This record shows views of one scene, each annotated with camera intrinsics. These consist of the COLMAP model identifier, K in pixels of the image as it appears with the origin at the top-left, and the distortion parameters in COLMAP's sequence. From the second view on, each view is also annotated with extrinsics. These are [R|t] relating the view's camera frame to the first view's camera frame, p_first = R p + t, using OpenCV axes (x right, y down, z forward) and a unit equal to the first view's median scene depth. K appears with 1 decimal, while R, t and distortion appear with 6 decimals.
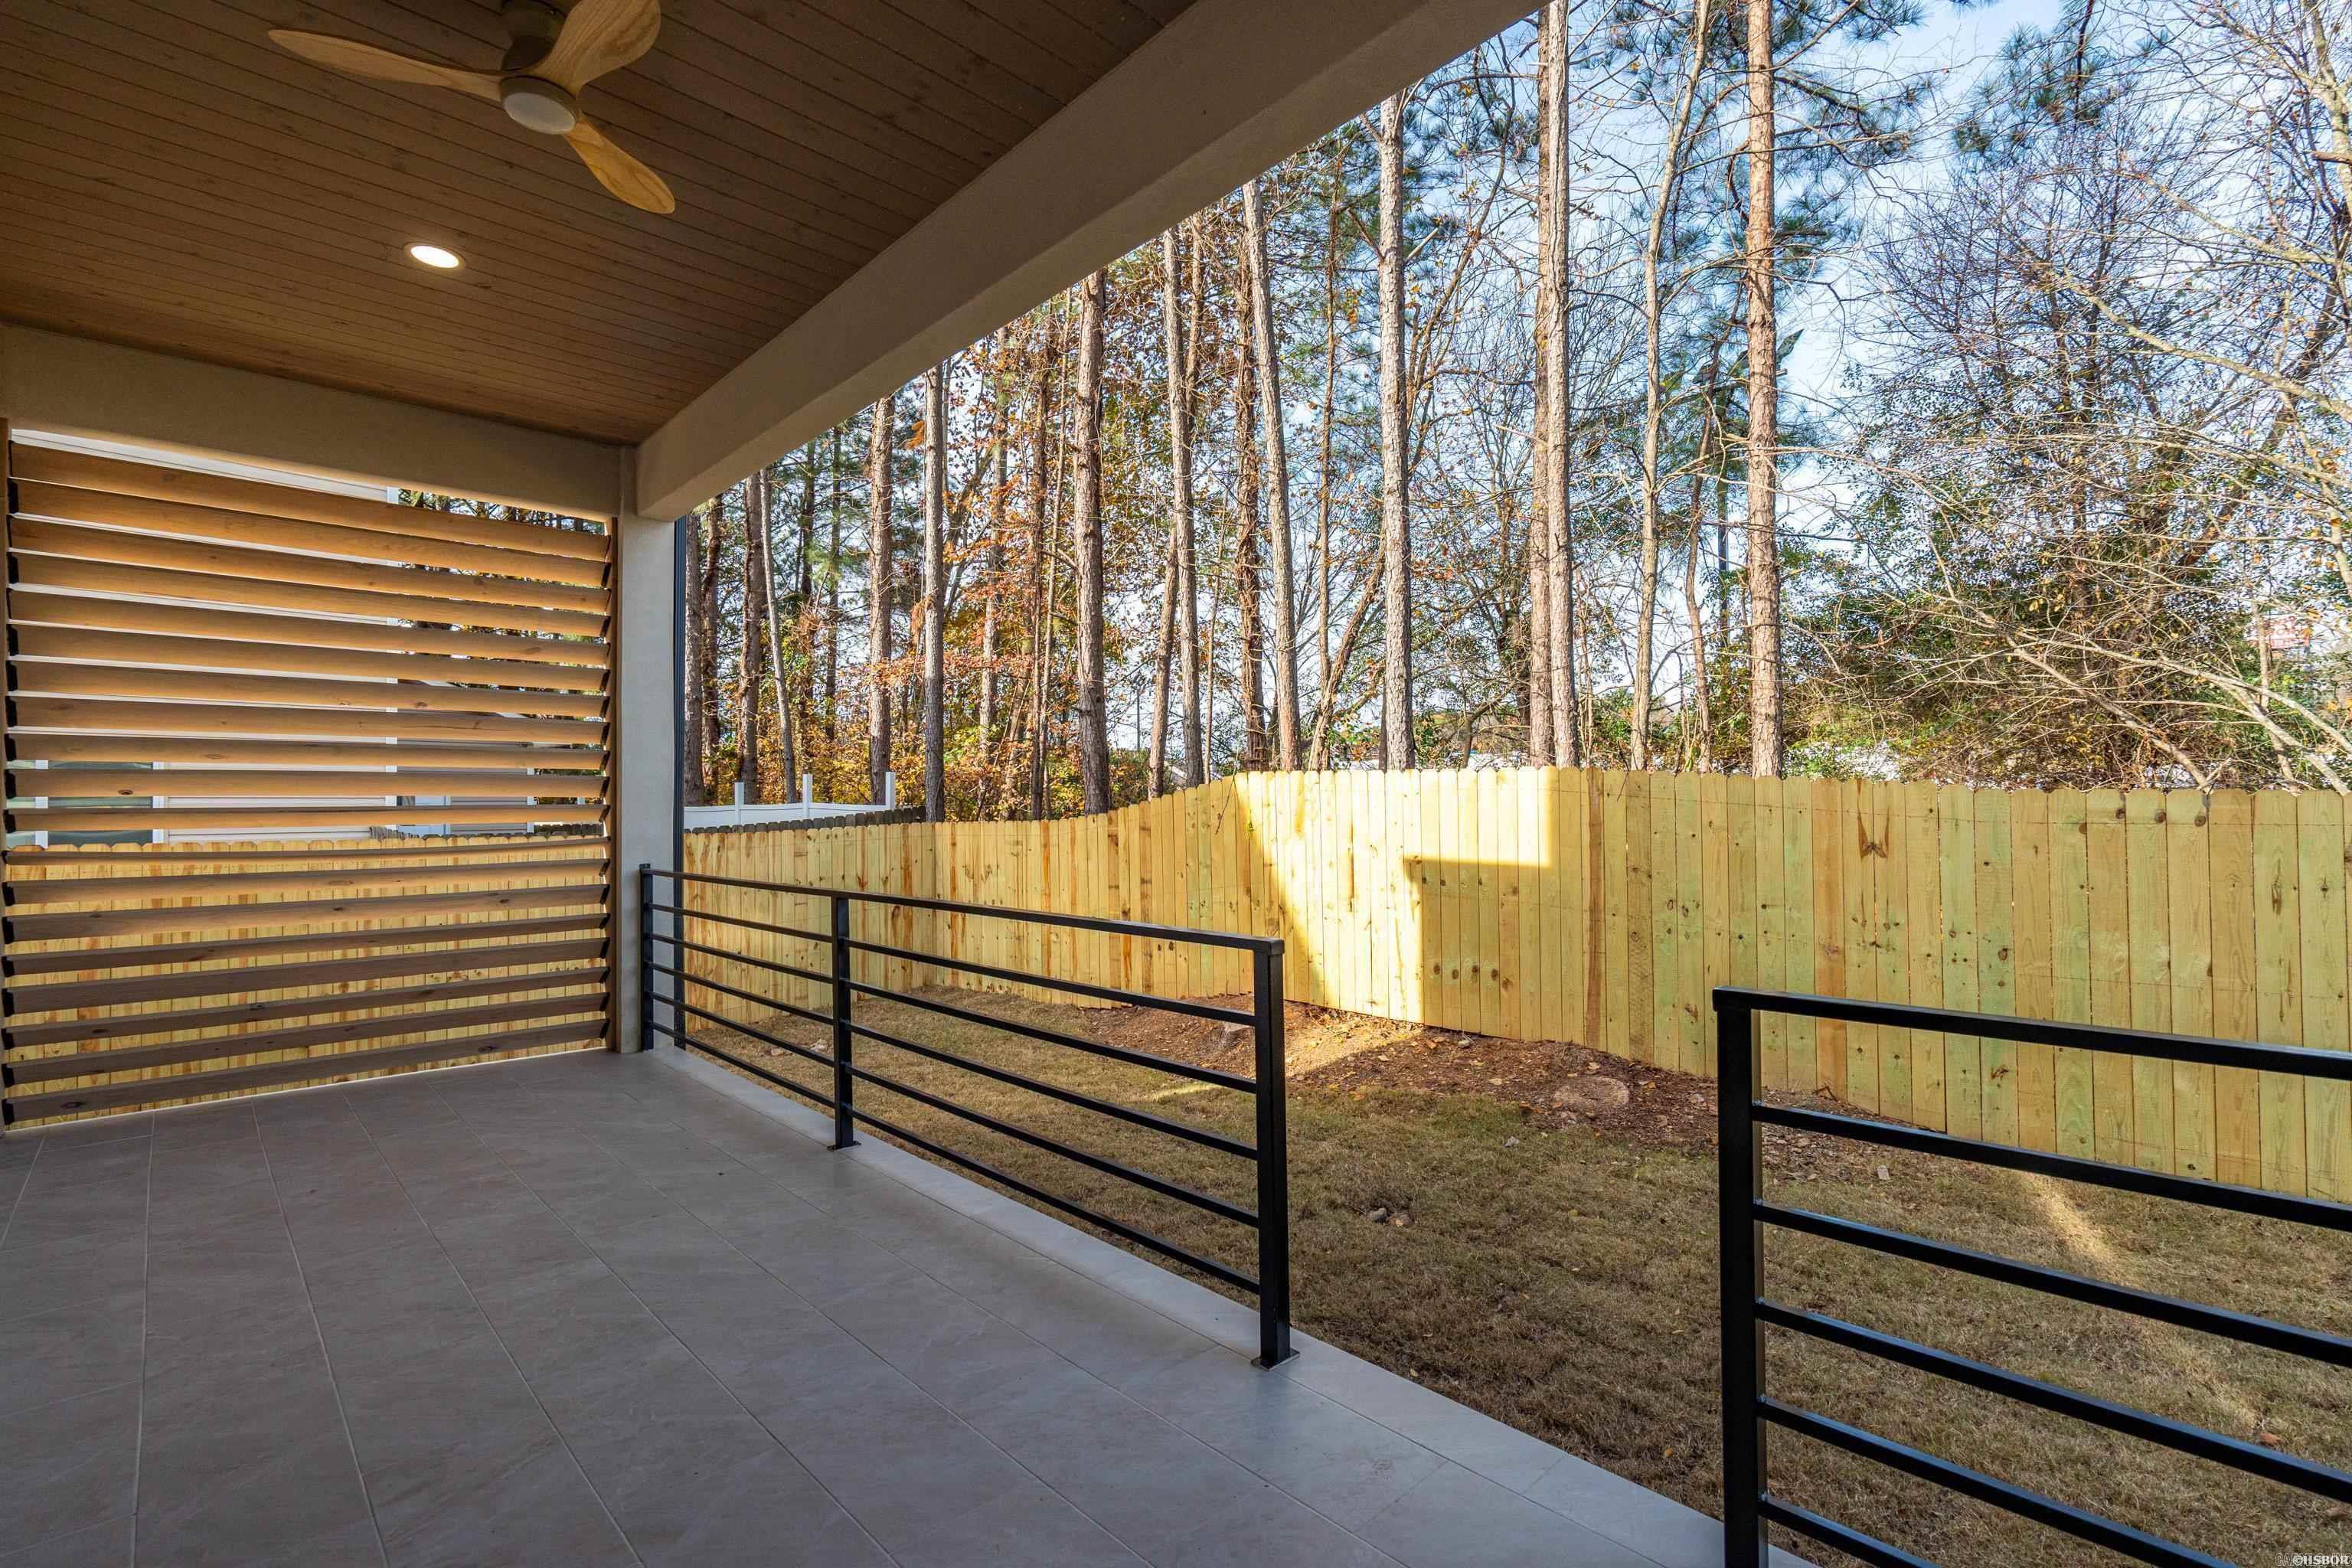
lens RADIAL K [[1107.1, 0, 1208.2], [0, 1107.1, 788.2], [0, 0, 1]] dist [-0.000900, -0.000206]
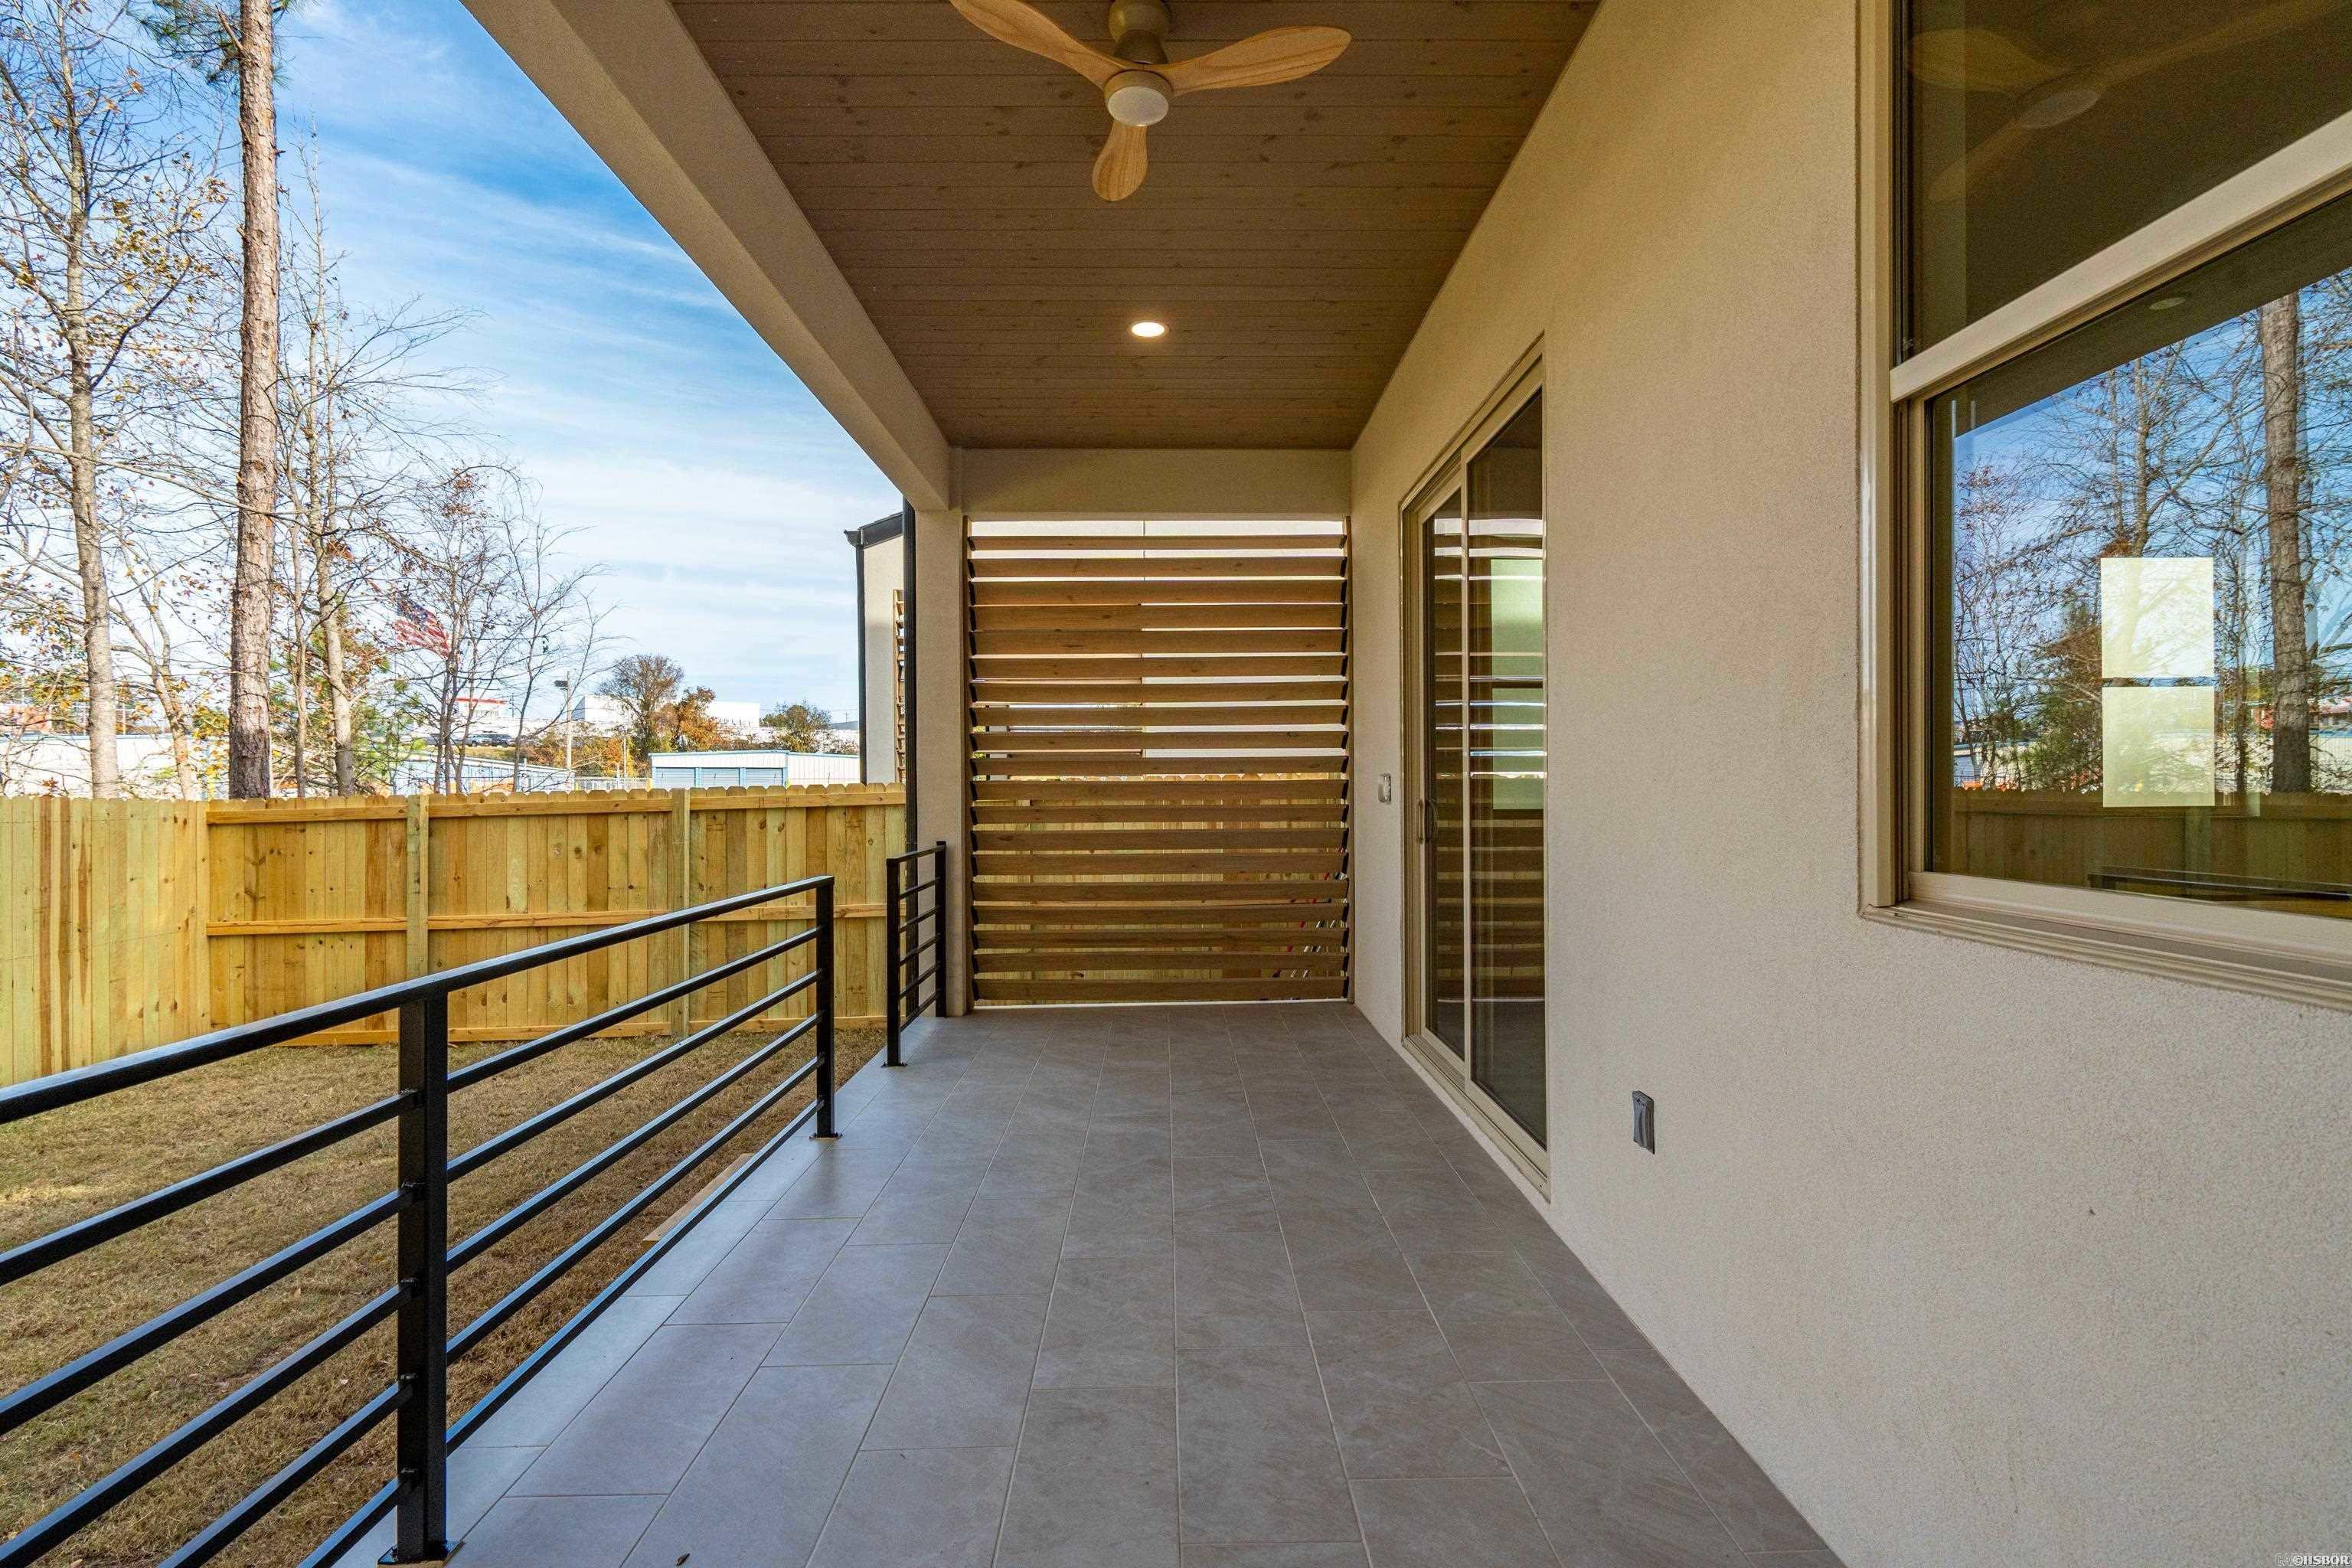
lens RADIAL K [[1107.1, 0, 1208.2], [0, 1107.1, 788.2], [0, 0, 1]] dist [-0.000900, -0.000206]
pose [[-0.756642, 0.017614, 0.653592, -1.208331], [0.008356, 0.999816, -0.017271, 0.035176], [-0.653776, -0.007606, -0.756650, 1.583332]]
